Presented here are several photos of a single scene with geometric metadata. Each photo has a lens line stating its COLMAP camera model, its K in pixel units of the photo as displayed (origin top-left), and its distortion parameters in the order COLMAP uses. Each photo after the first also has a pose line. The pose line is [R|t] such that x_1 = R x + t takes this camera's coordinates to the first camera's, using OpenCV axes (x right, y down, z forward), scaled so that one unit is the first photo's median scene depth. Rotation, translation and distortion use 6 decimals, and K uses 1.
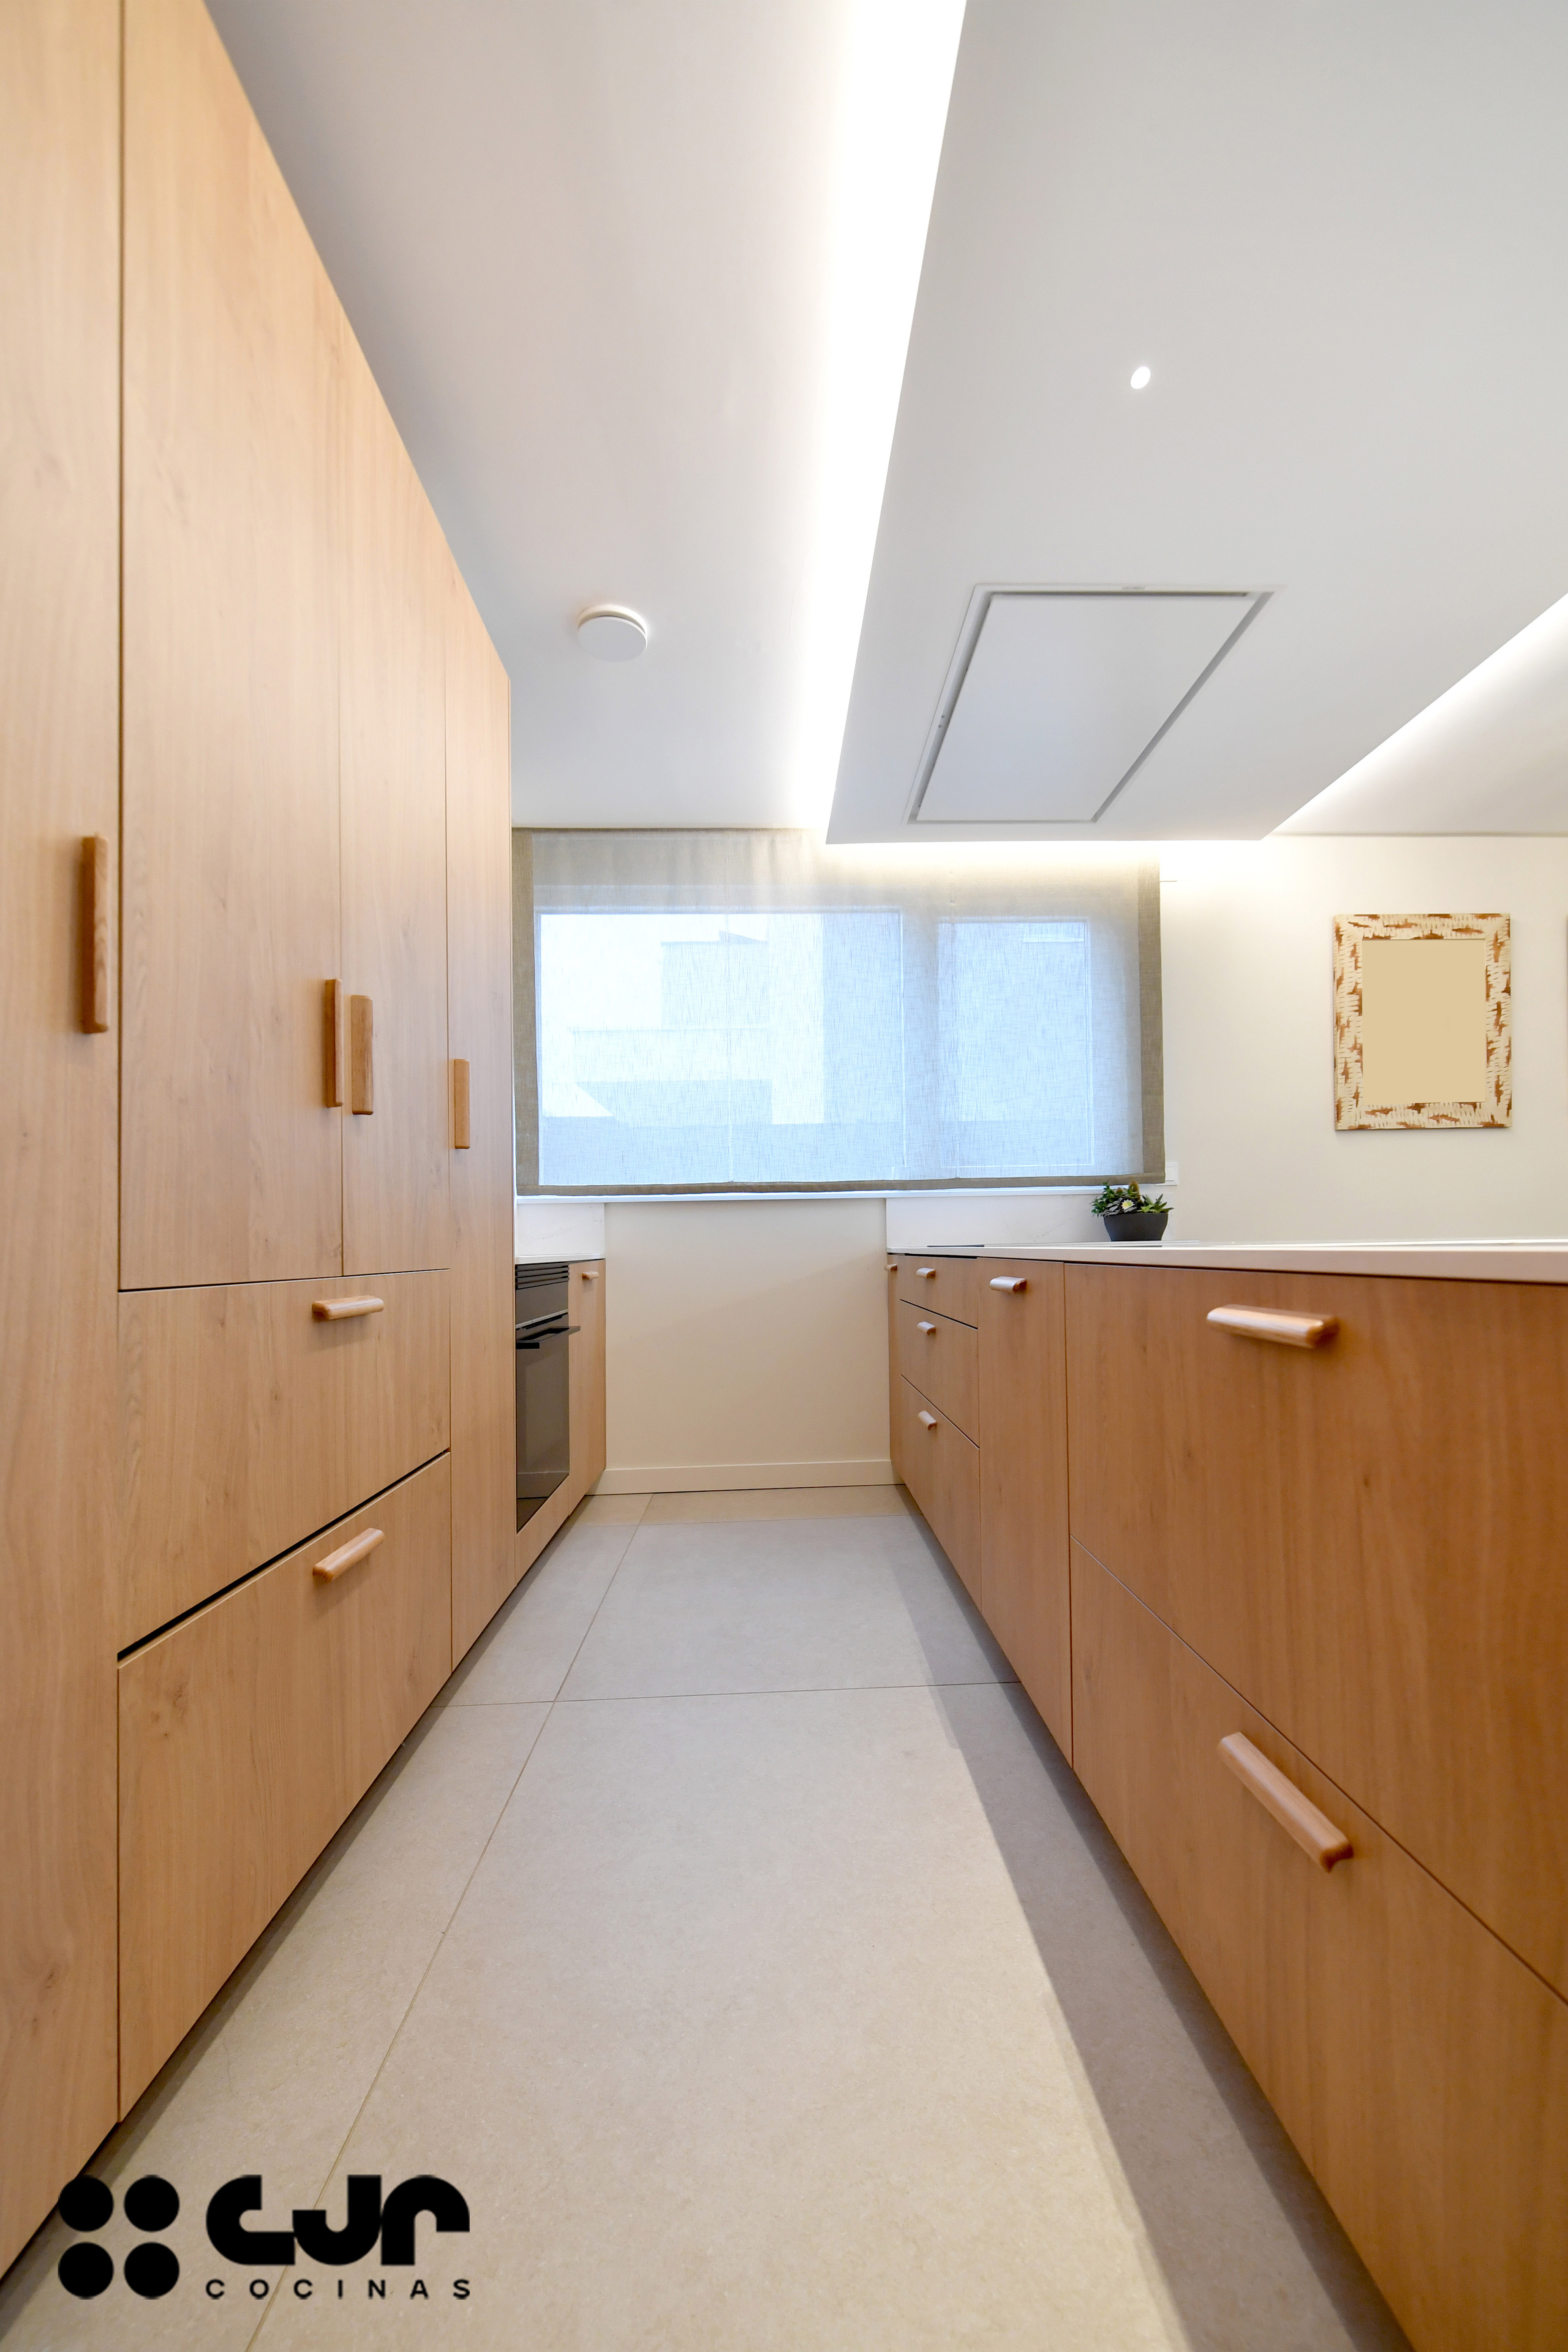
lens RADIAL K [[966.1, 0, 741.4], [0, 966.1, 1218.4], [0, 0, 1]] dist [0.001901, -0.000117]
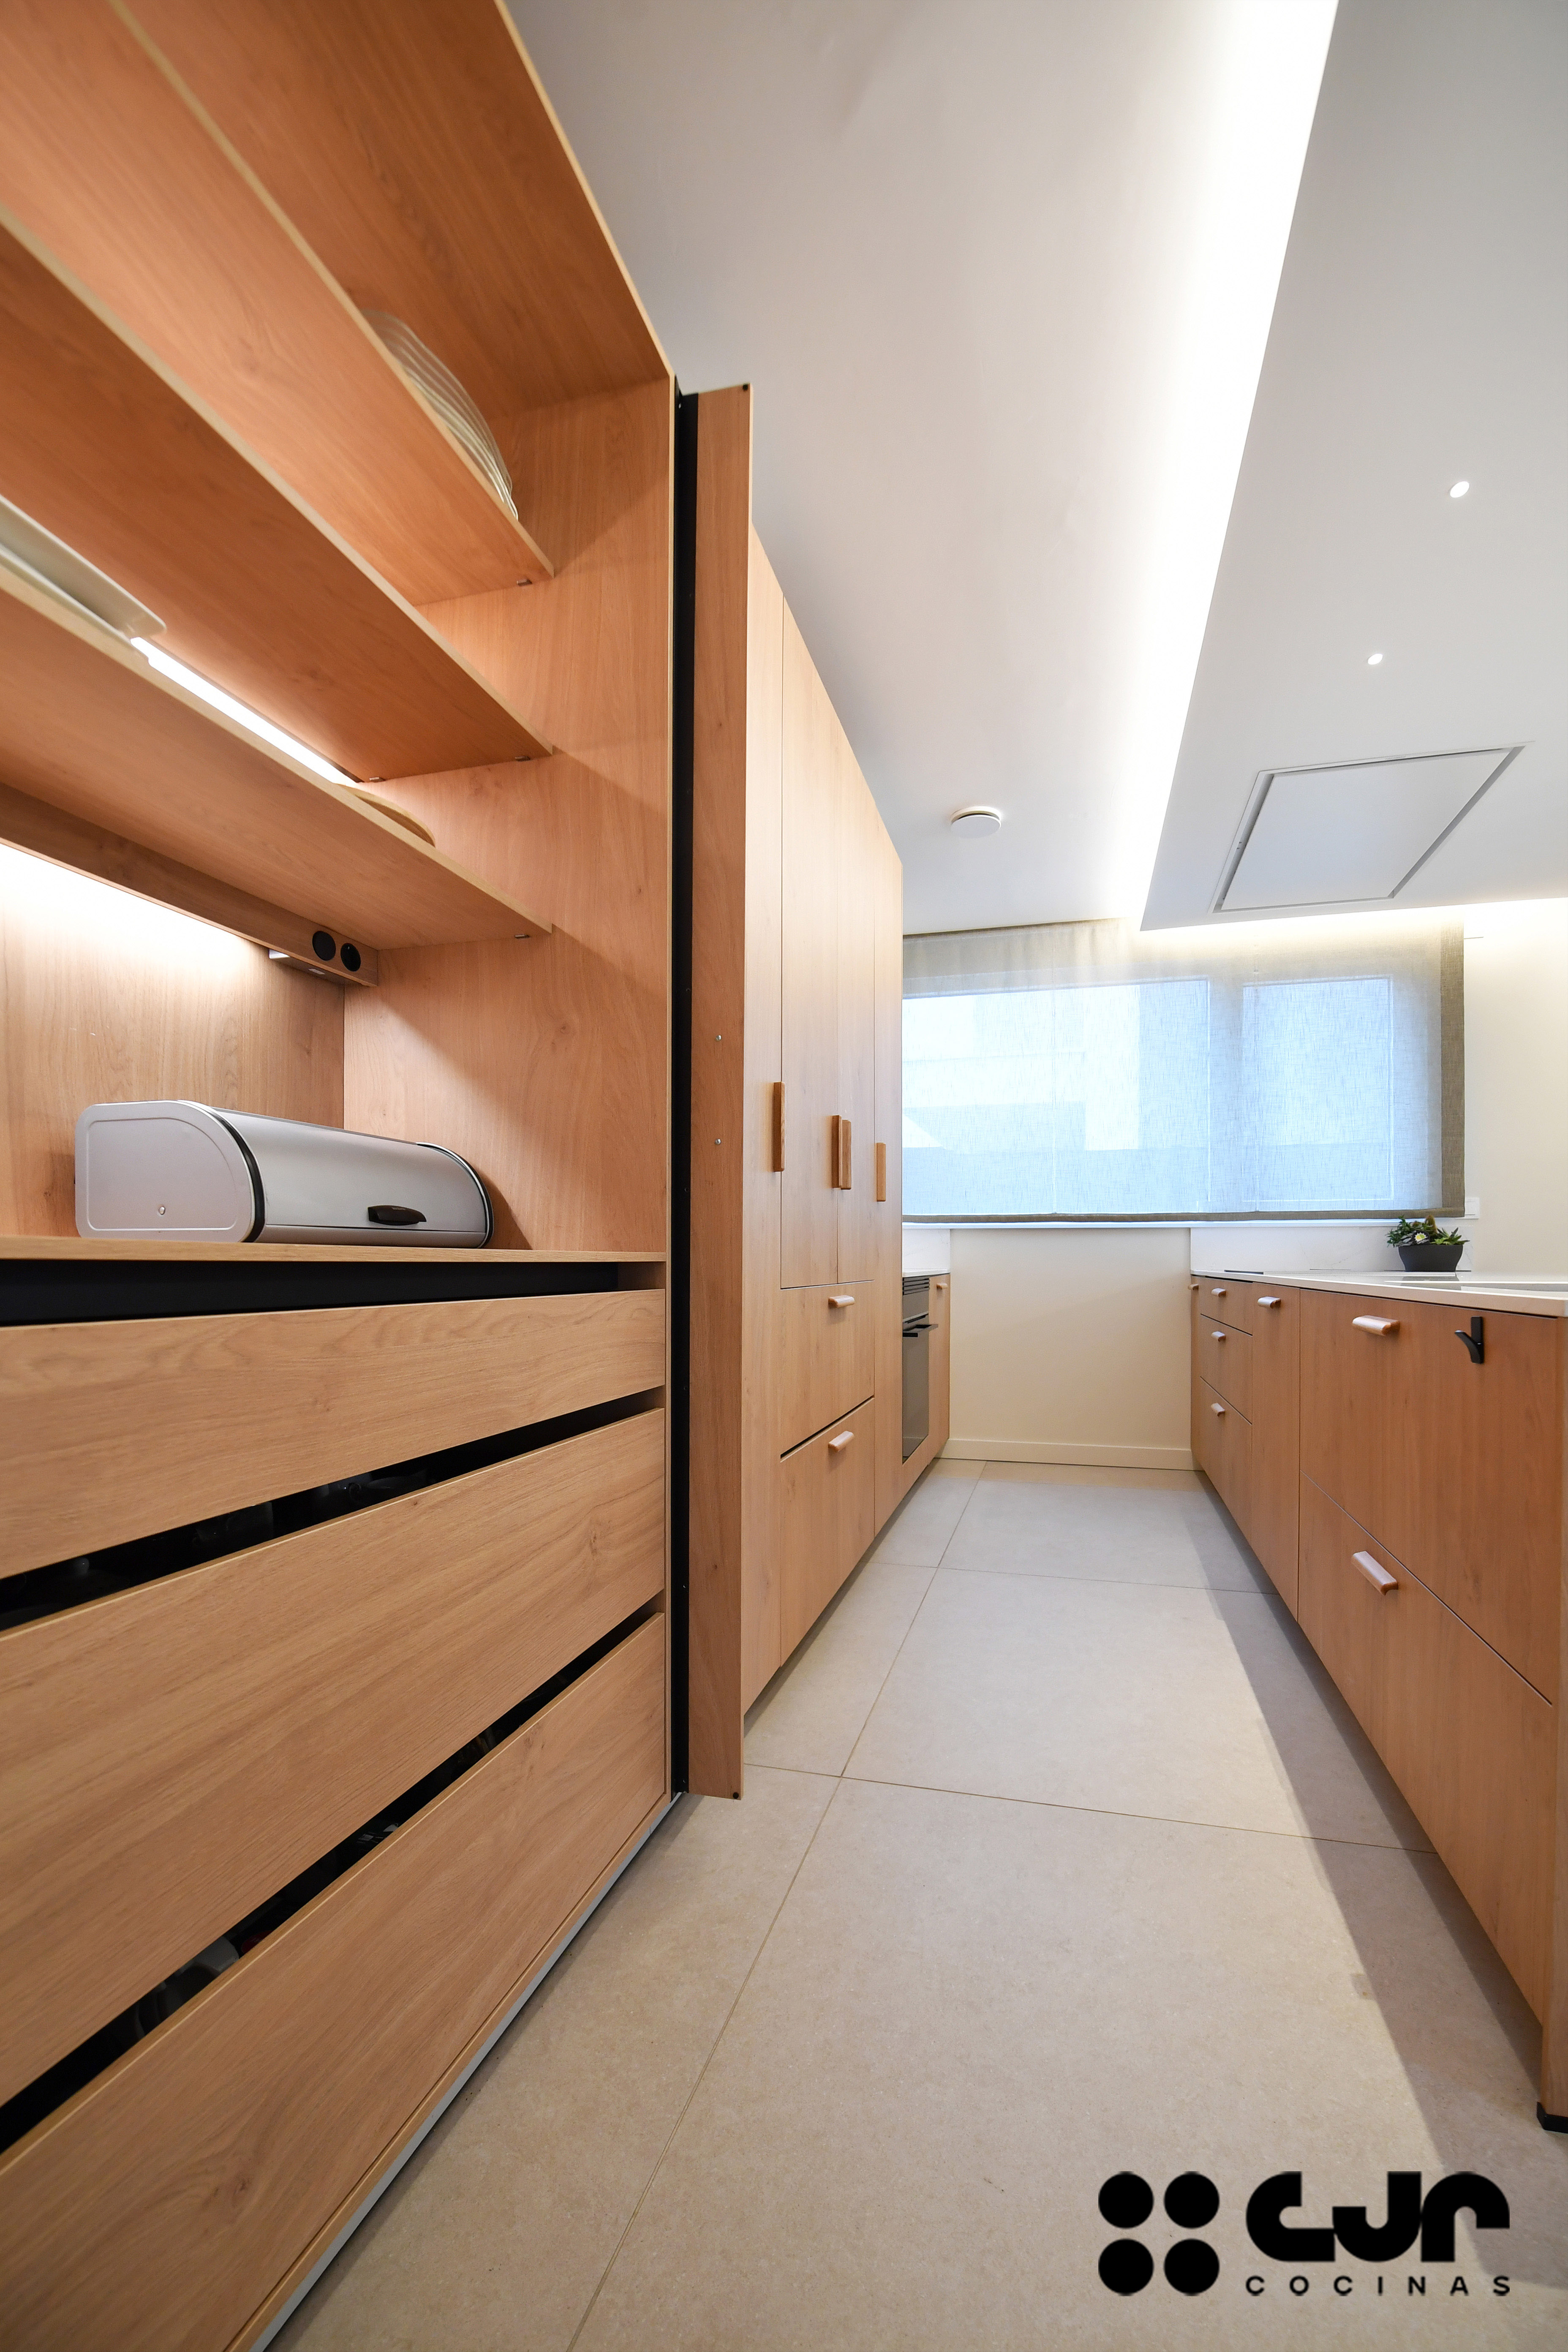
lens RADIAL K [[926.6, 0, 801.9], [0, 926.6, 1229.1], [0, 0, 1]] dist [-0.000894, -0.000324]
pose [[0.965267, 0.013028, -0.260941, -0.013141], [-0.013652, 0.999907, -0.000580, -0.012806], [0.260909, 0.004122, 0.965355, -0.221091]]
